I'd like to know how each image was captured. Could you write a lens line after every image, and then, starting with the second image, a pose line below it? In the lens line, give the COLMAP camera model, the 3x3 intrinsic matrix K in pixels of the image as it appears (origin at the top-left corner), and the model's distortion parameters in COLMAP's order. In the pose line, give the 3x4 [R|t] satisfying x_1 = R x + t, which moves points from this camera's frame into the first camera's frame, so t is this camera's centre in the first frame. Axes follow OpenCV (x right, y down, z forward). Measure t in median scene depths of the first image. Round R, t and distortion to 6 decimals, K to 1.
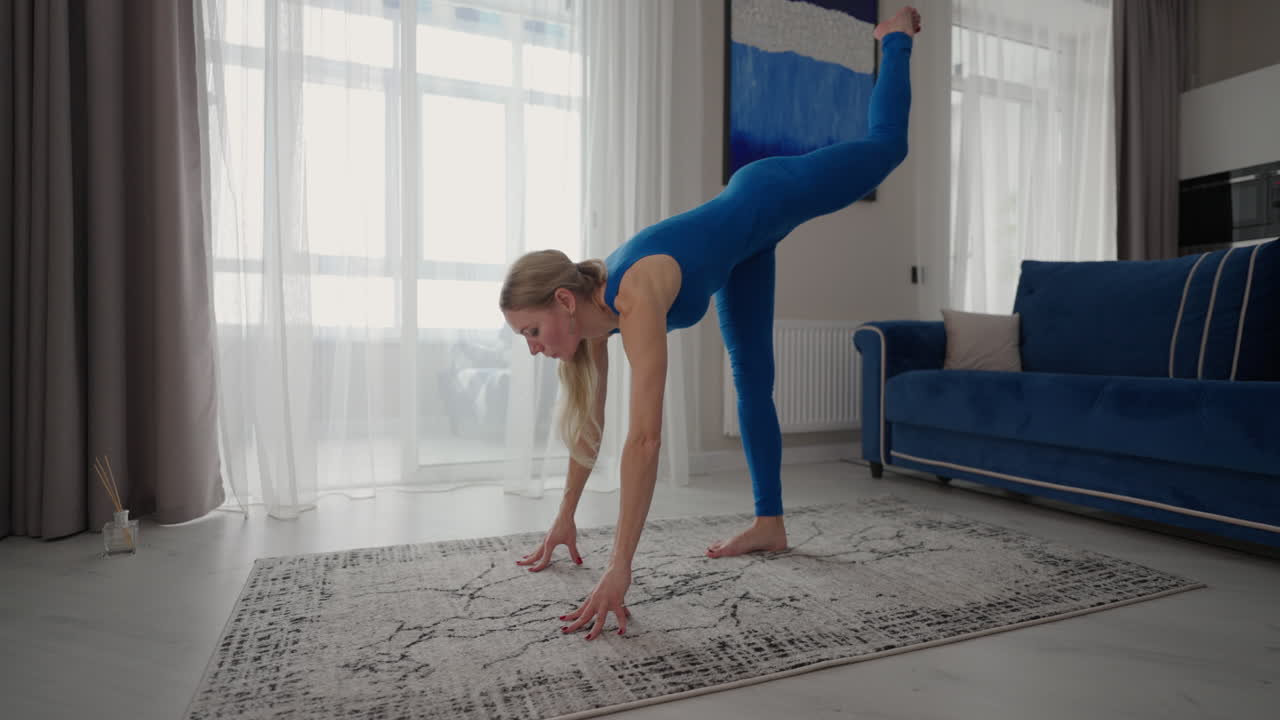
lens RADIAL K [[735.8, 0, 640.0], [0, 735.8, 360.0], [0, 0, 1]] dist [0.033393, -0.014493]
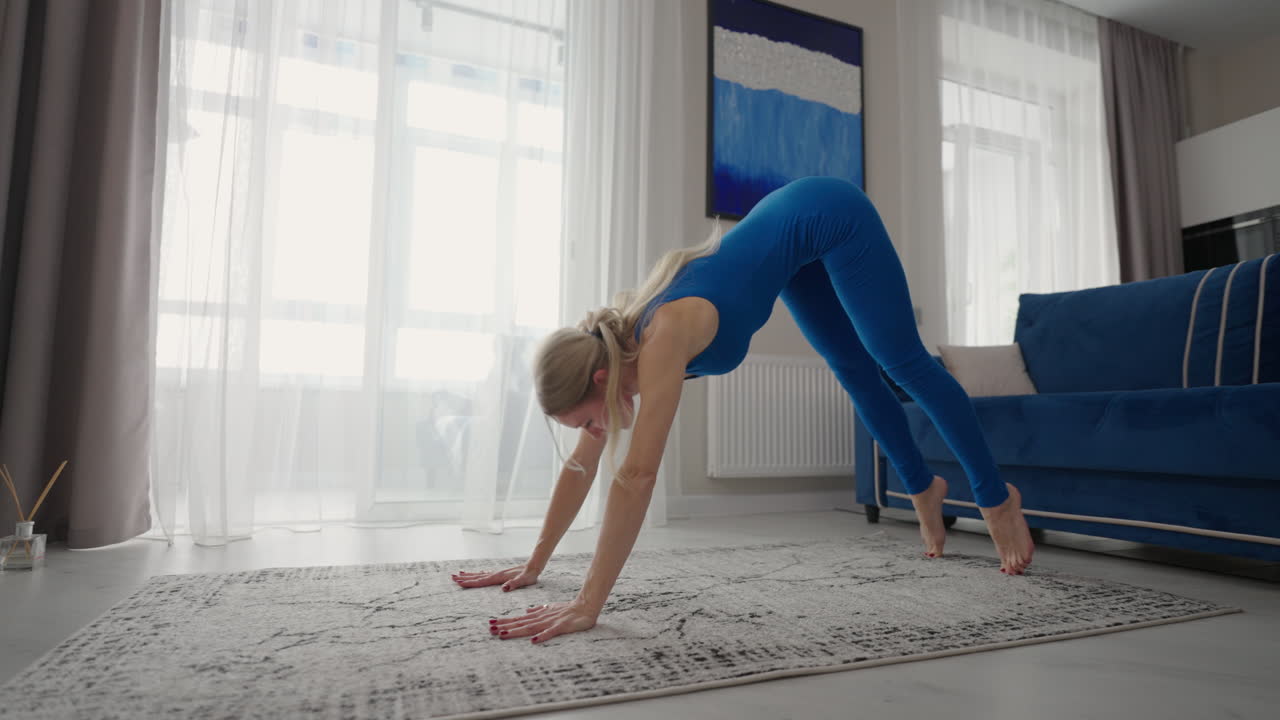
lens RADIAL K [[737.4, 0, 640.0], [0, 737.4, 360.0], [0, 0, 1]] dist [0.018470, -0.000938]
pose [[0.999855, 0.006810, -0.015592, 0.081595], [-0.008592, 0.993067, -0.117232, 0.124104], [0.014686, 0.117349, 0.992982, 0.110919]]
